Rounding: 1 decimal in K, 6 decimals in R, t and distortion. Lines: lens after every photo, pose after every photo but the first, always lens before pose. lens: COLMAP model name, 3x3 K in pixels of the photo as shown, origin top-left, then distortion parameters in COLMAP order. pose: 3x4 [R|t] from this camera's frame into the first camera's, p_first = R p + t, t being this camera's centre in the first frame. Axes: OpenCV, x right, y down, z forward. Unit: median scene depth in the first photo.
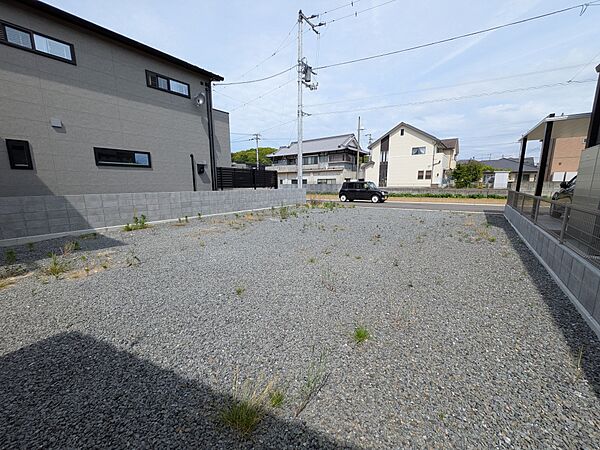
lens RADIAL K [[237.7, 0, 300.0], [0, 237.7, 225.0], [0, 0, 1]] dist [-0.001115, -0.000162]
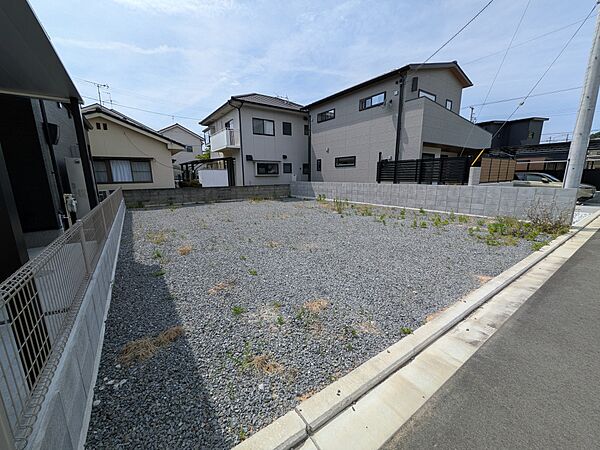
lens RADIAL K [[237.7, 0, 300.0], [0, 237.7, 225.0], [0, 0, 1]] dist [-0.001115, -0.000162]
pose [[-0.320669, 0.201301, -0.925554, 0.320076], [-0.153756, 0.953133, 0.260570, -0.074609], [0.934628, 0.225866, -0.274689, 0.390502]]
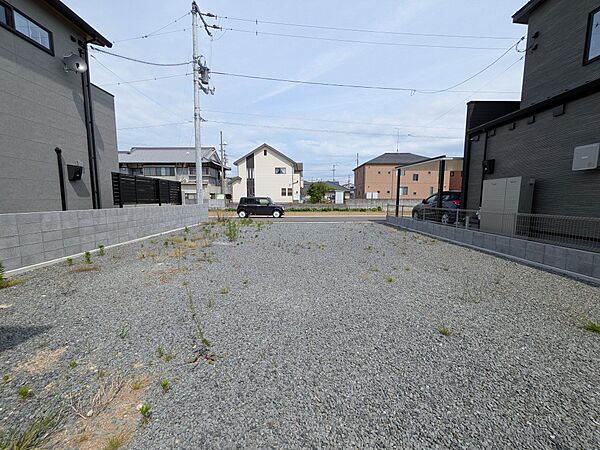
lens RADIAL K [[237.7, 0, 300.0], [0, 237.7, 225.0], [0, 0, 1]] dist [-0.001115, -0.000162]
pose [[0.803709, -0.056010, 0.592381, -0.125205], [0.093628, 0.995062, -0.032945, -0.011462], [-0.587610, 0.081942, 0.804984, 0.069153]]
